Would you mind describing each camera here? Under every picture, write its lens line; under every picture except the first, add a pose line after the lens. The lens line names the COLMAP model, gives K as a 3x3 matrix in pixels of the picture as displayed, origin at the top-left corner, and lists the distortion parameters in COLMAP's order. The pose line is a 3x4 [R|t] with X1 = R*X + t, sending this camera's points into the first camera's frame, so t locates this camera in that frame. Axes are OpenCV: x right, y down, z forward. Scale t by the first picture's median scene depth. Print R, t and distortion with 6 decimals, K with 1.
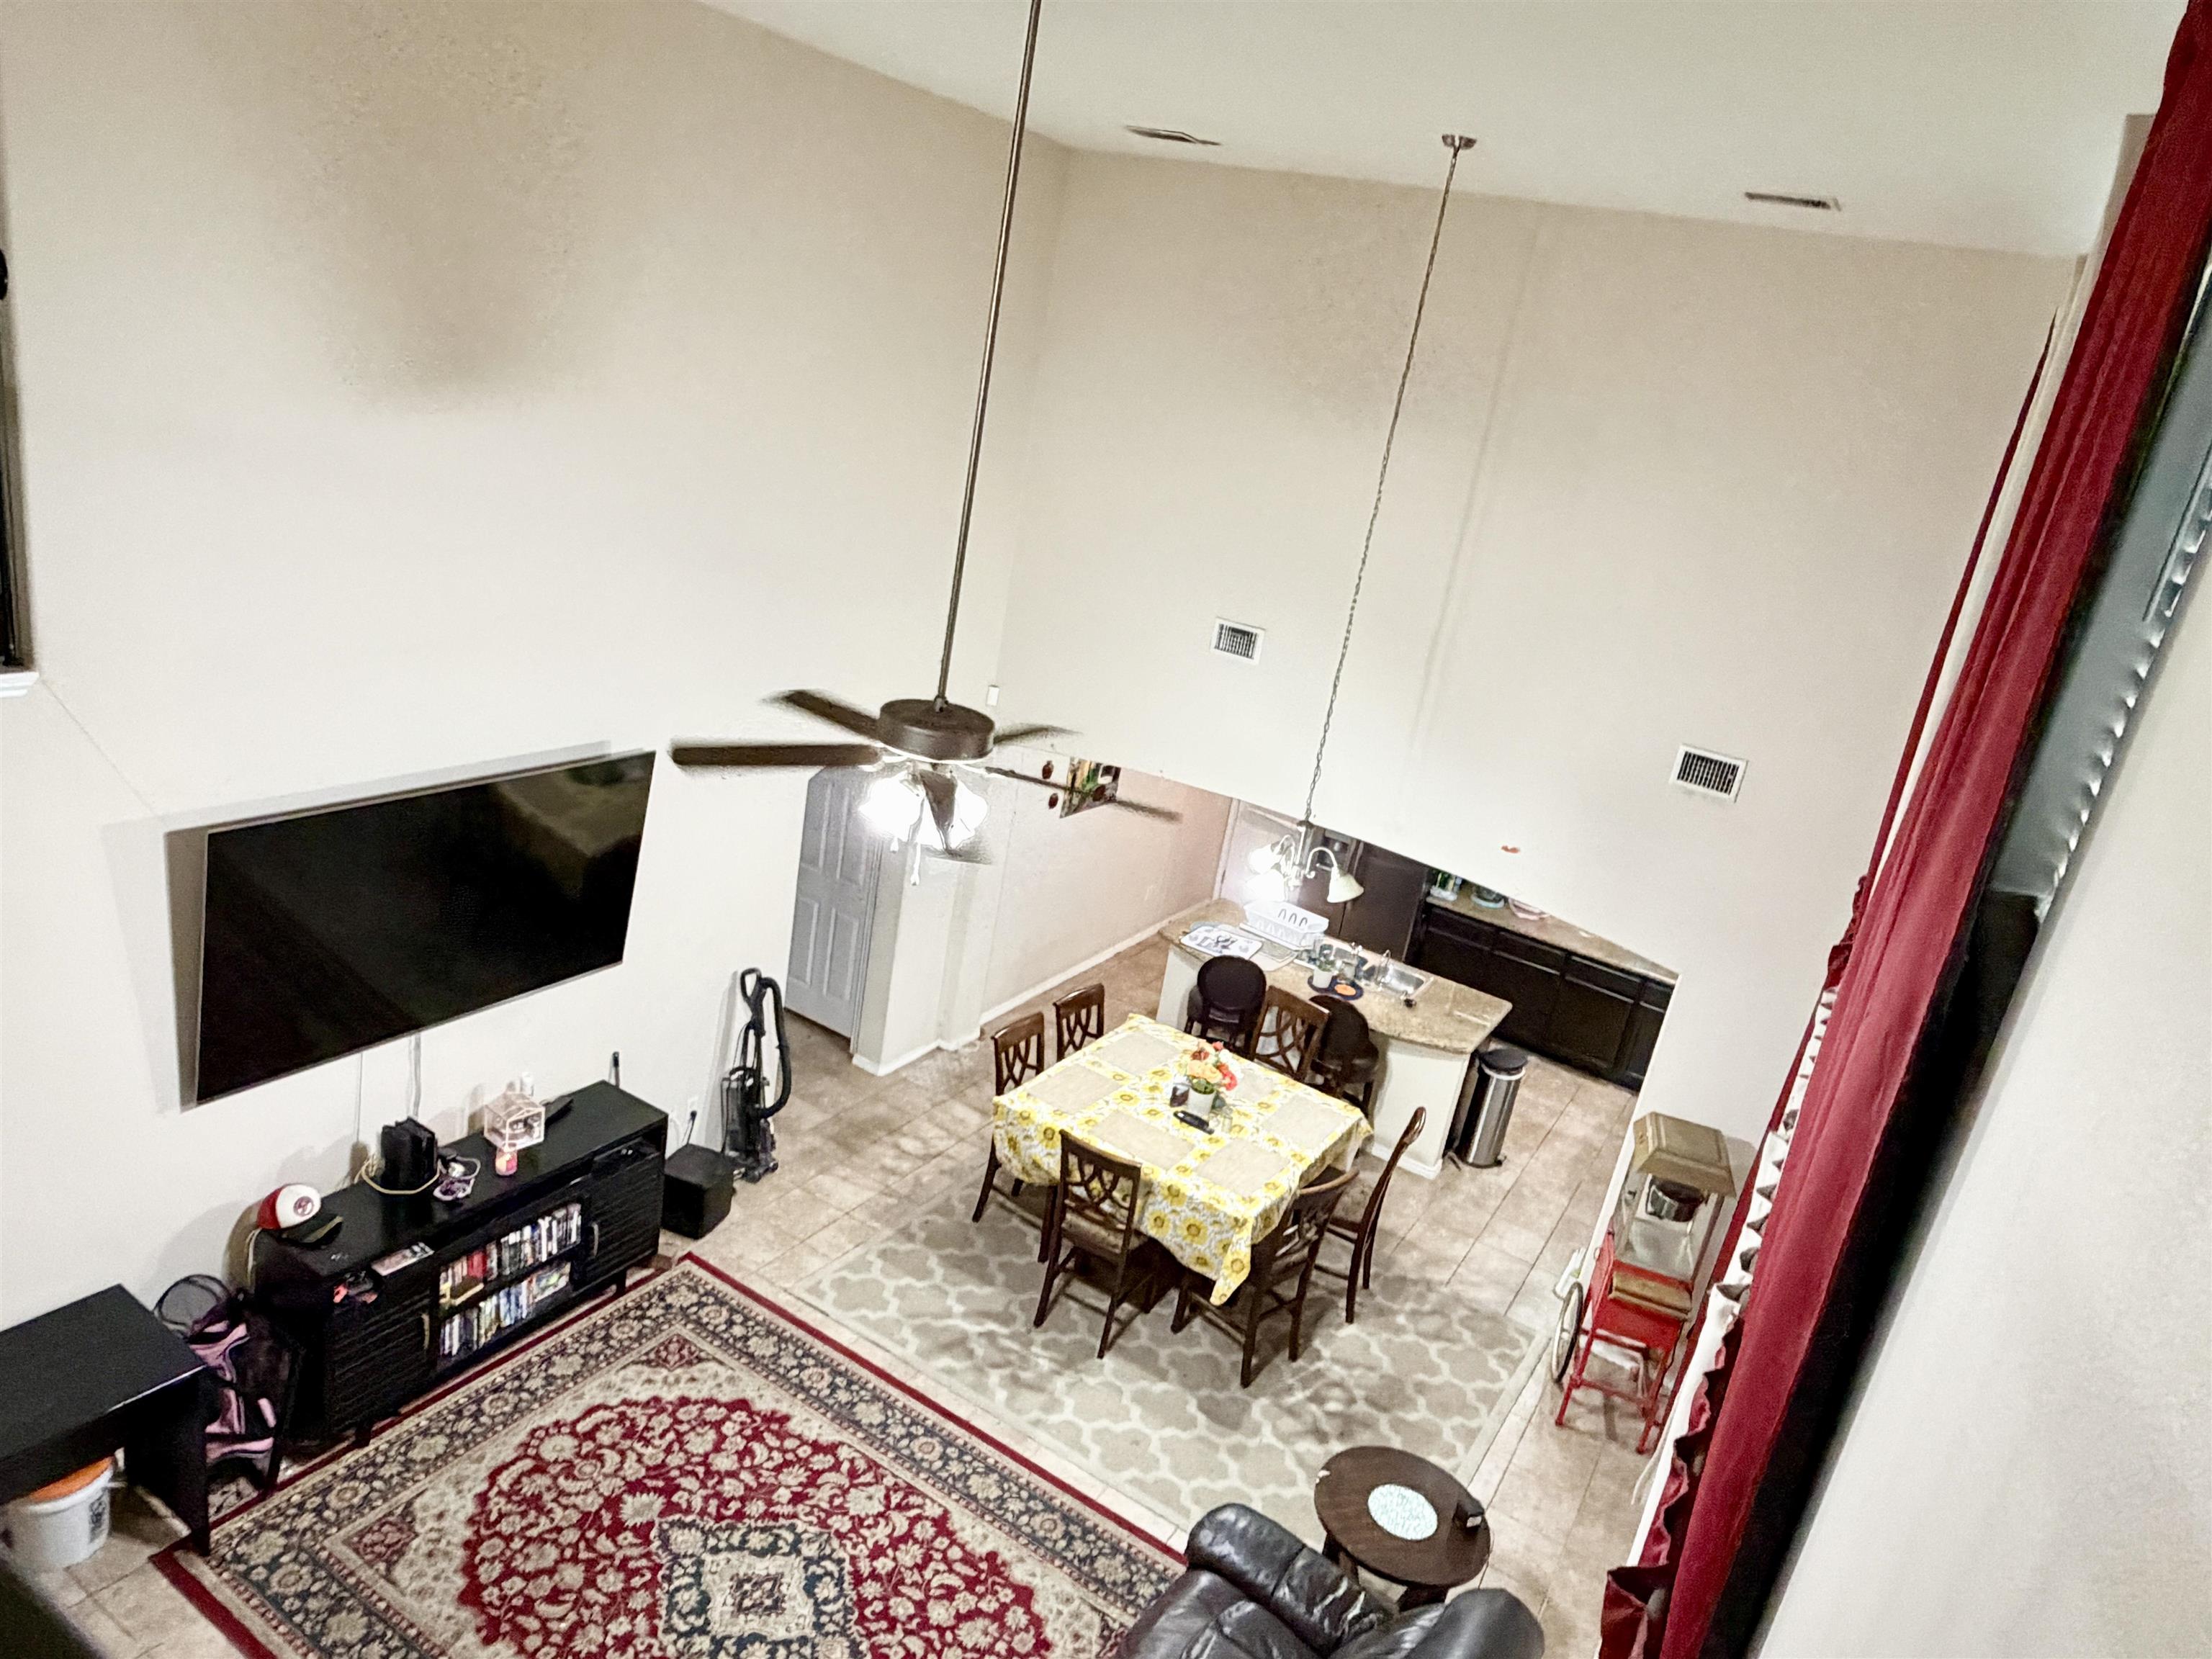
lens RADIAL K [[1438.2, 0, 1112.0], [0, 1438.2, 823.5], [0, 0, 1]] dist [0.008785, 0.000584]
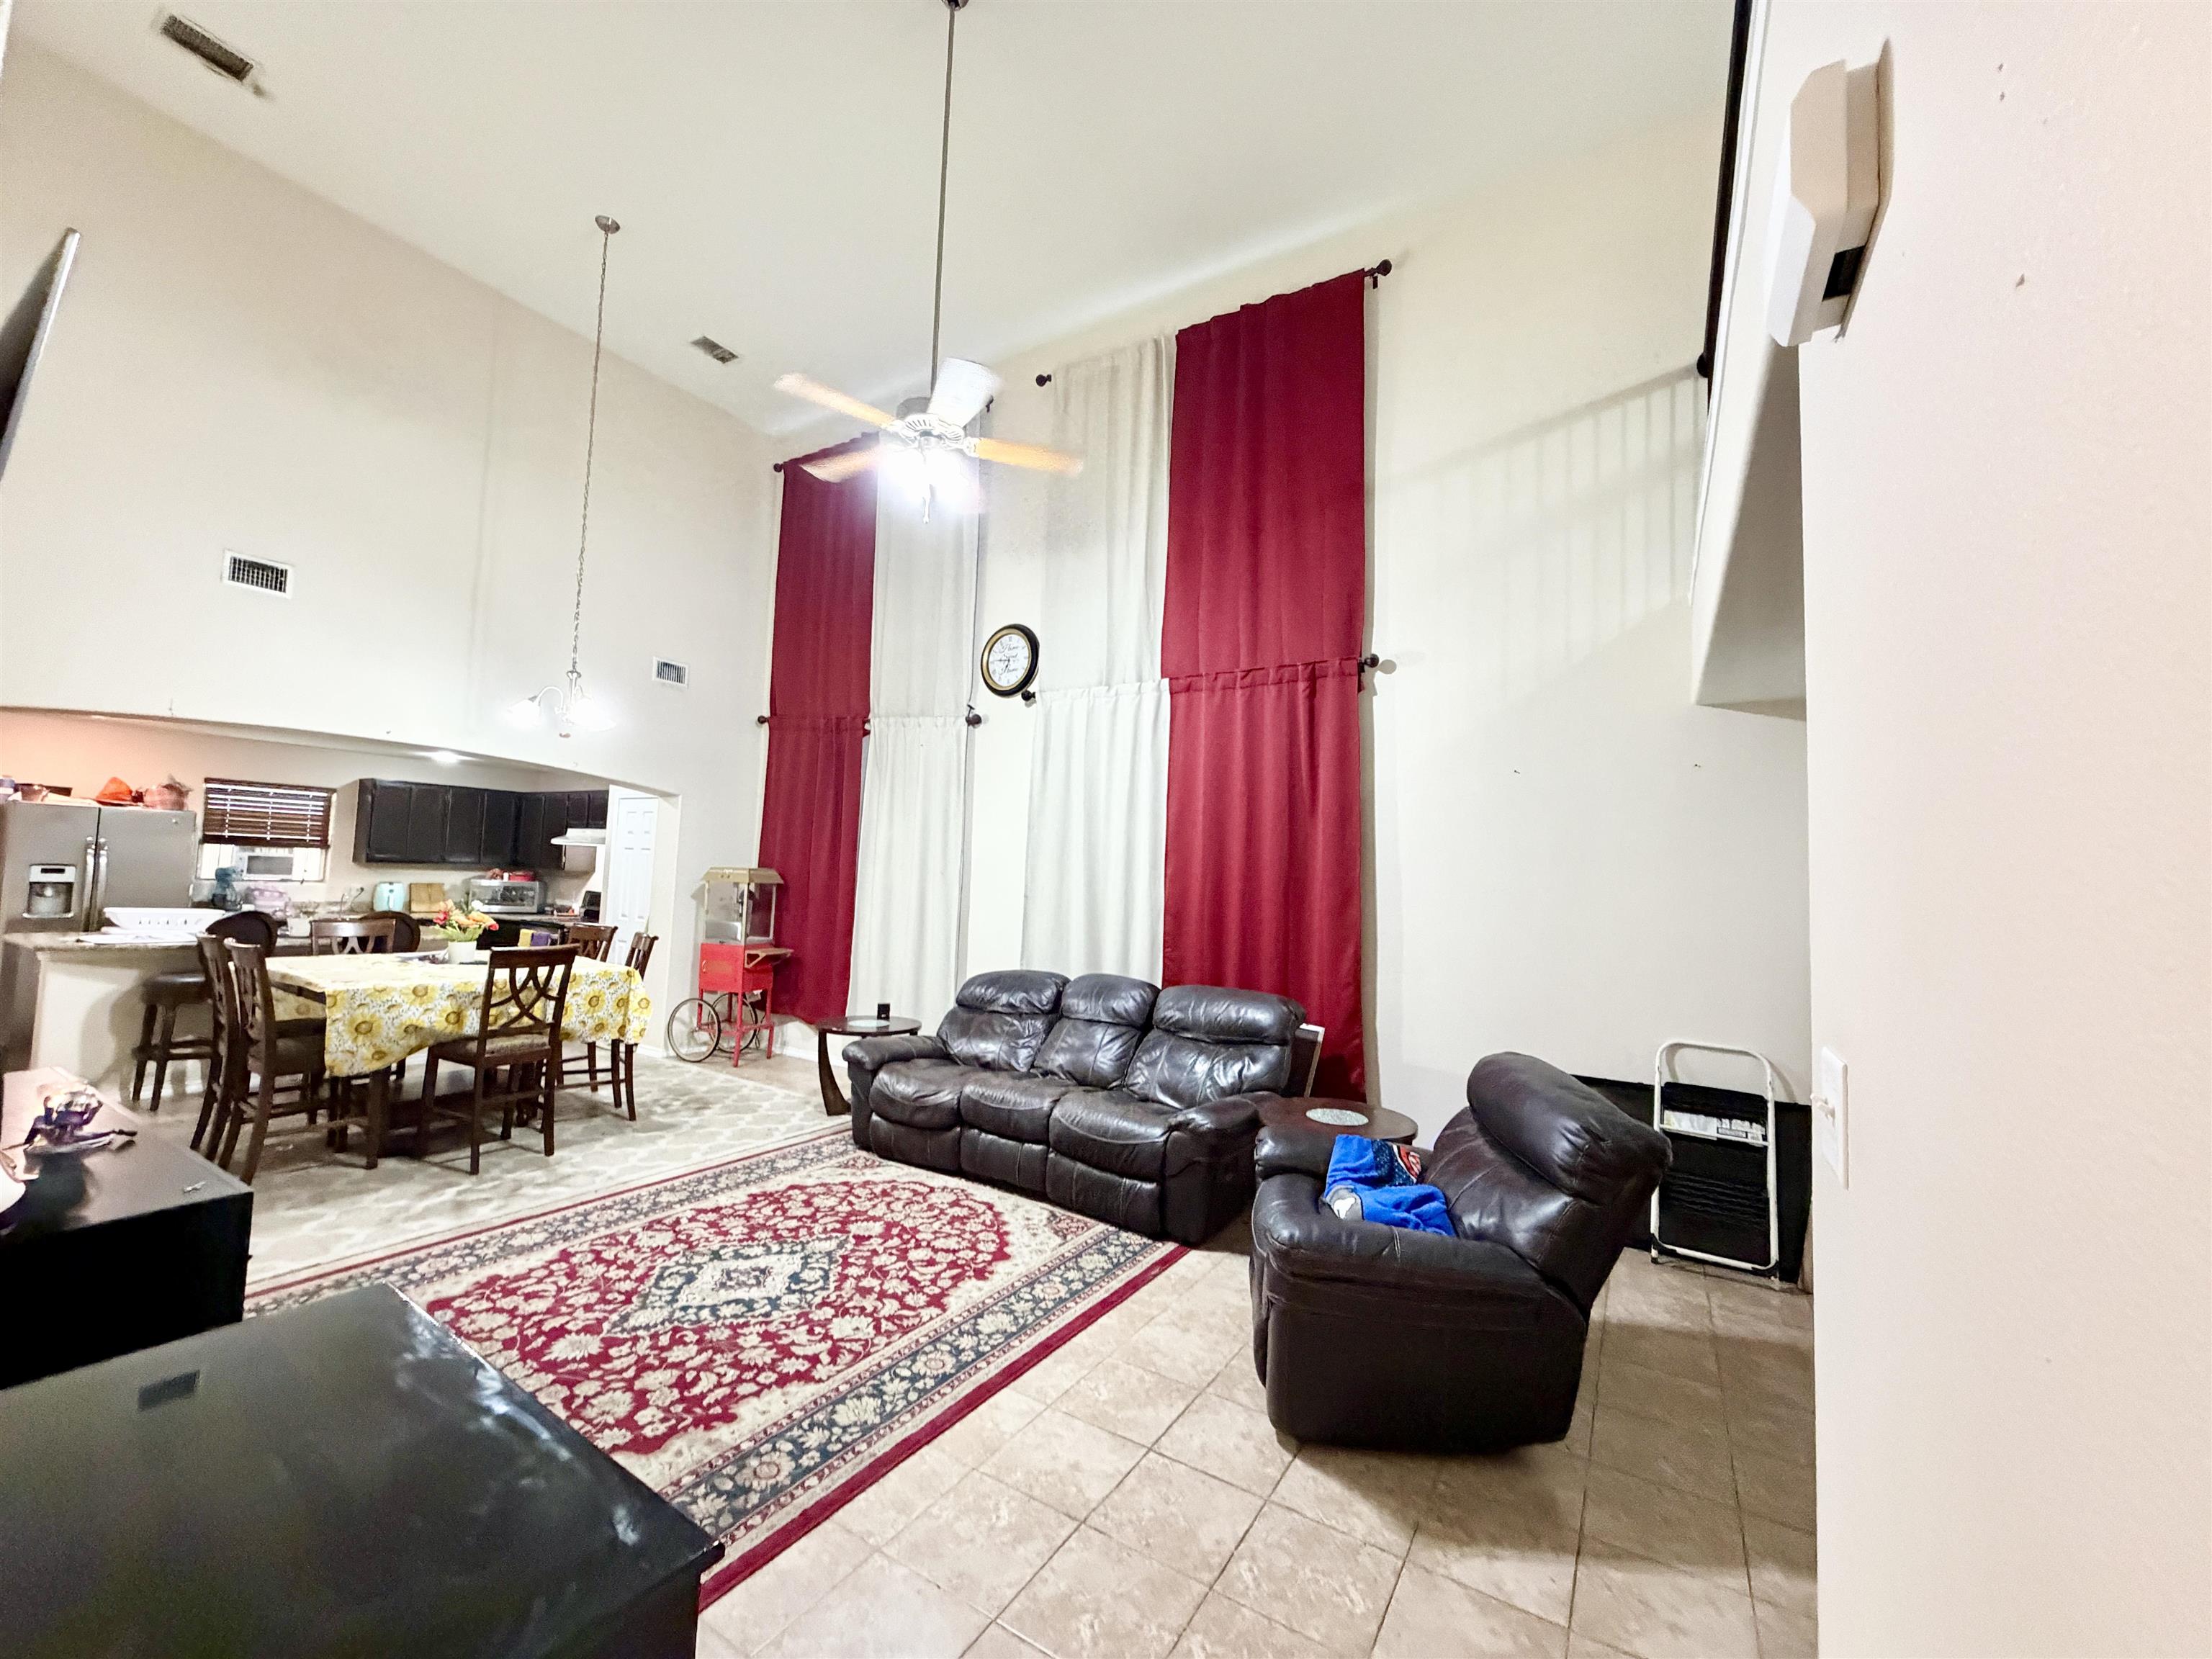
lens RADIAL K [[878.8, 0, 1101.4], [0, 878.8, 829.0], [0, 0, 1]] dist [0.002057, 0.000427]
pose [[0.025237, -0.110154, 0.993594, -0.780203], [0.278665, 0.955290, 0.098830, 0.222907], [-0.960057, 0.274386, 0.054805, 0.594979]]
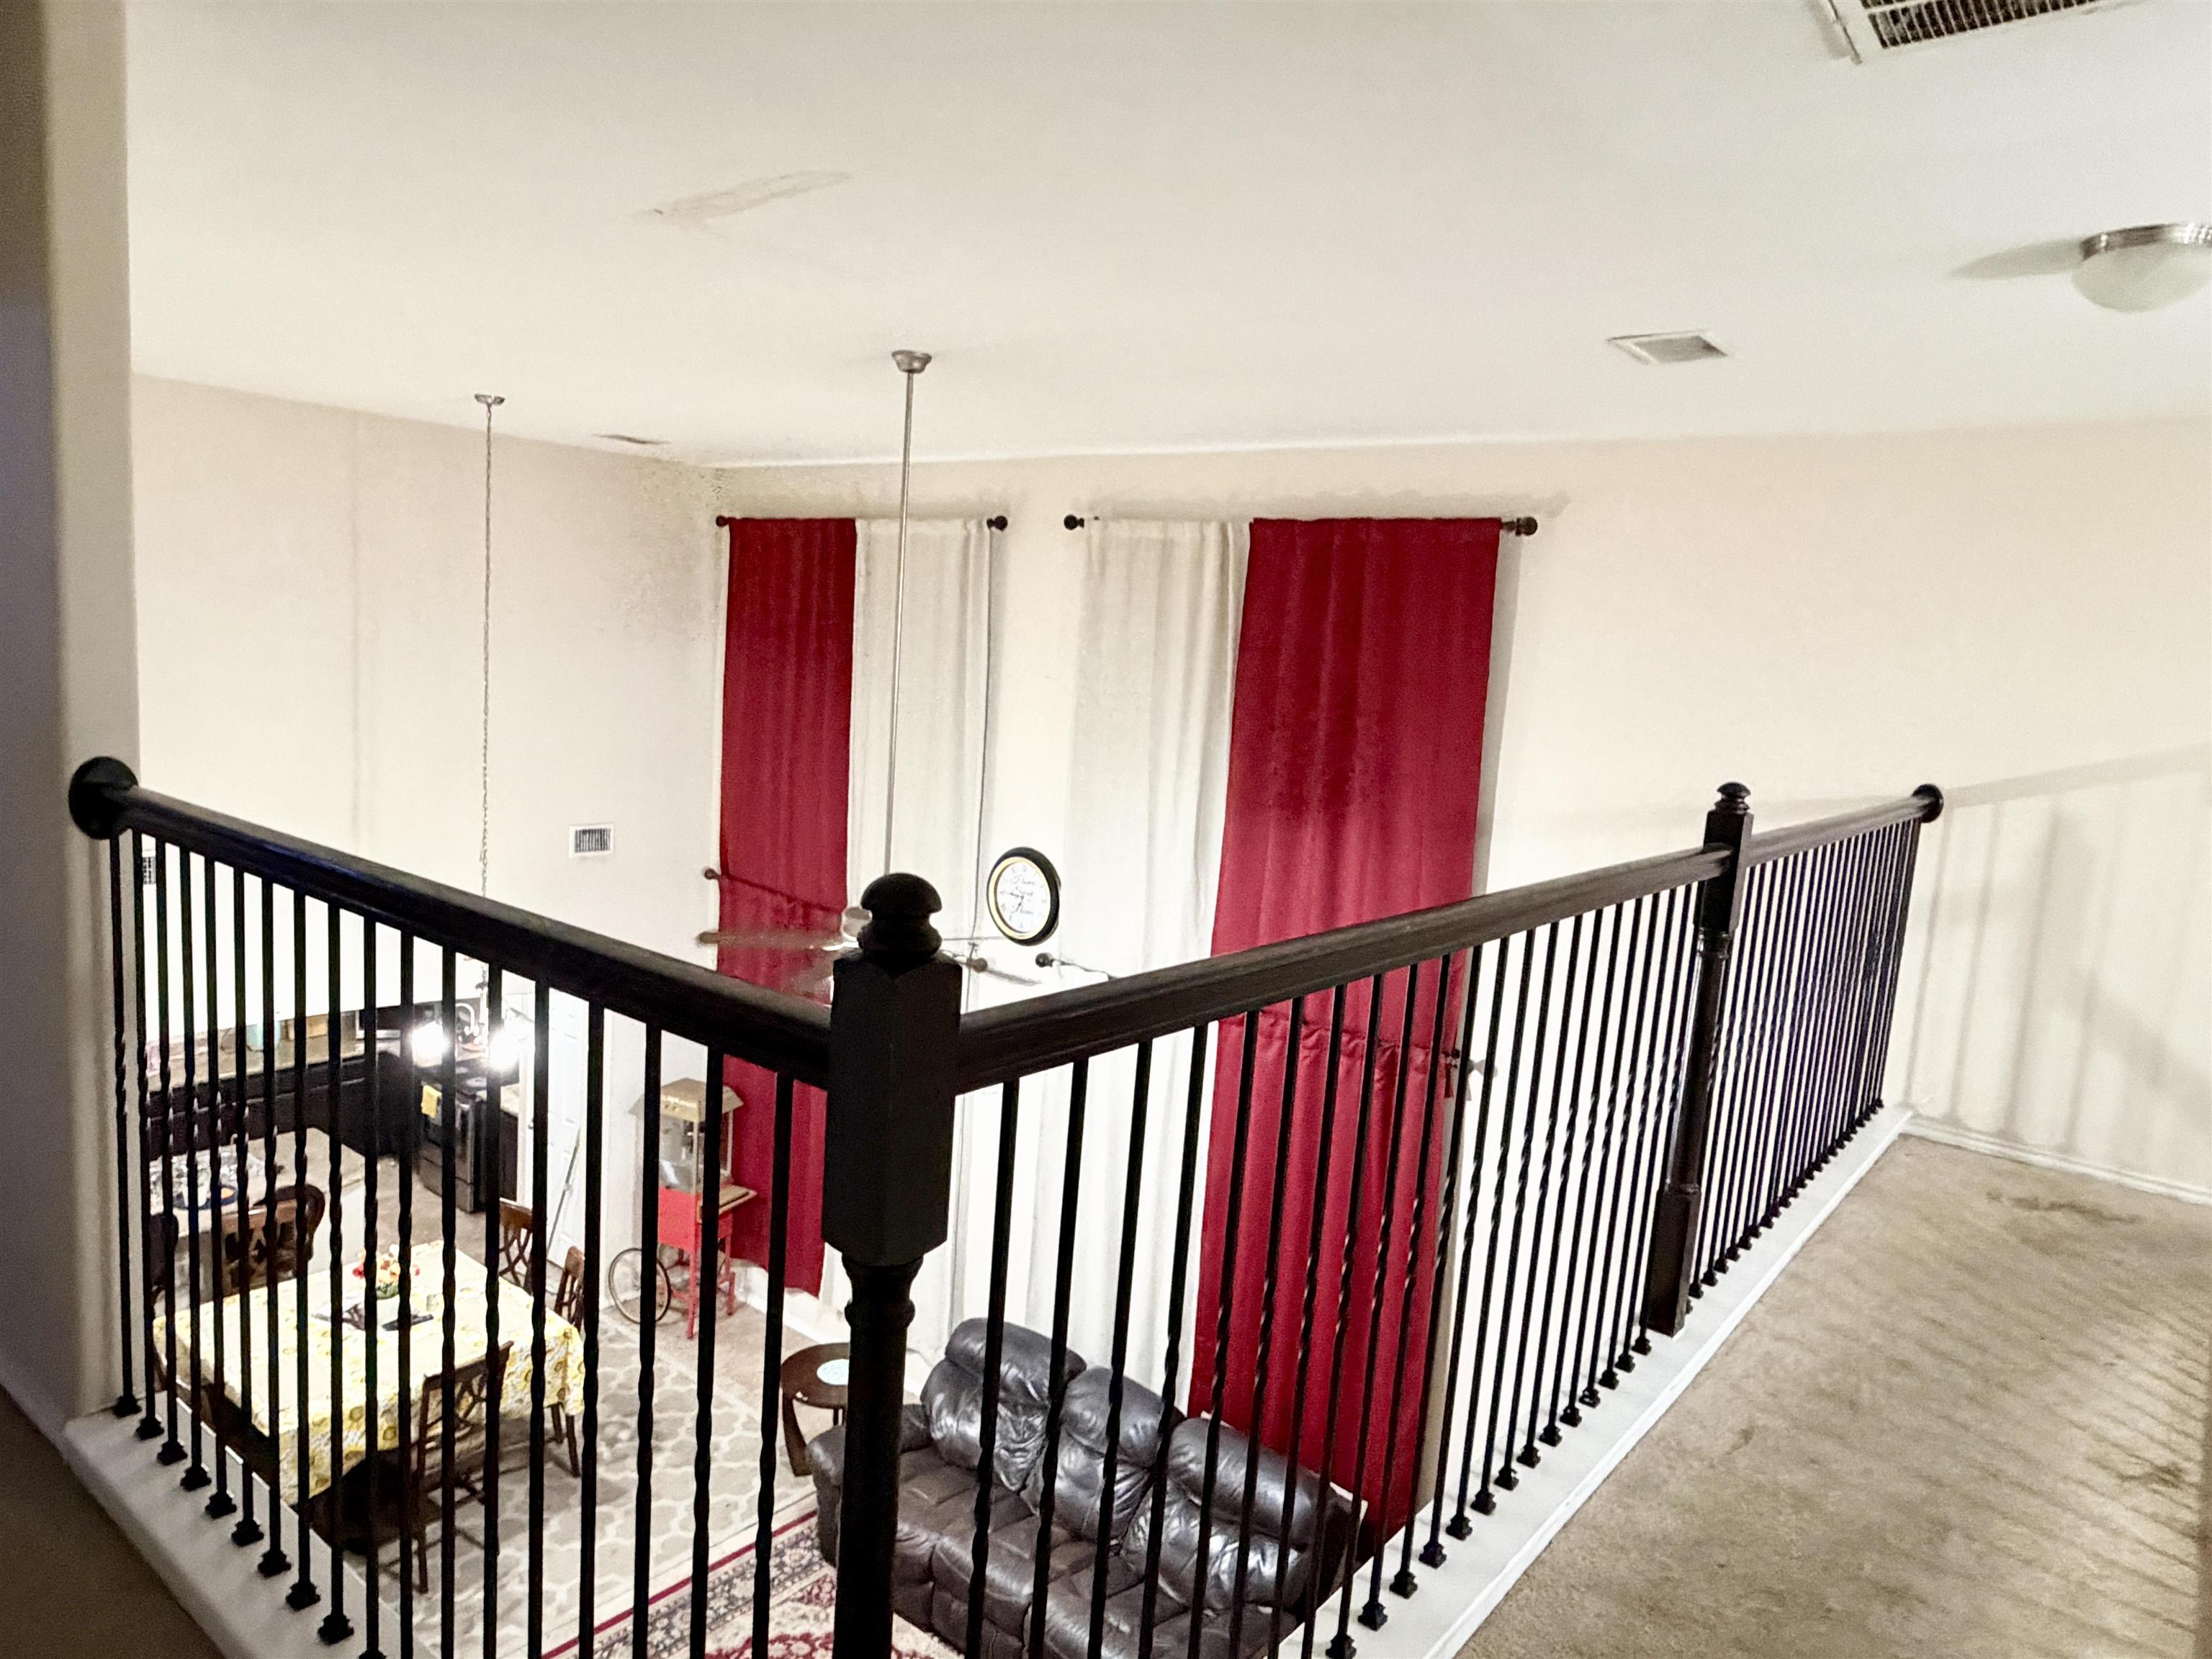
lens RADIAL K [[1429.0, 0, 1097.0], [0, 1429.0, 838.0], [0, 0, 1]] dist [-0.002730, -0.000738]
pose [[0.146987, -0.290596, 0.945489, -0.910523], [0.267730, 0.931879, 0.244791, -0.281744], [-0.952216, 0.217155, 0.214775, 0.332892]]
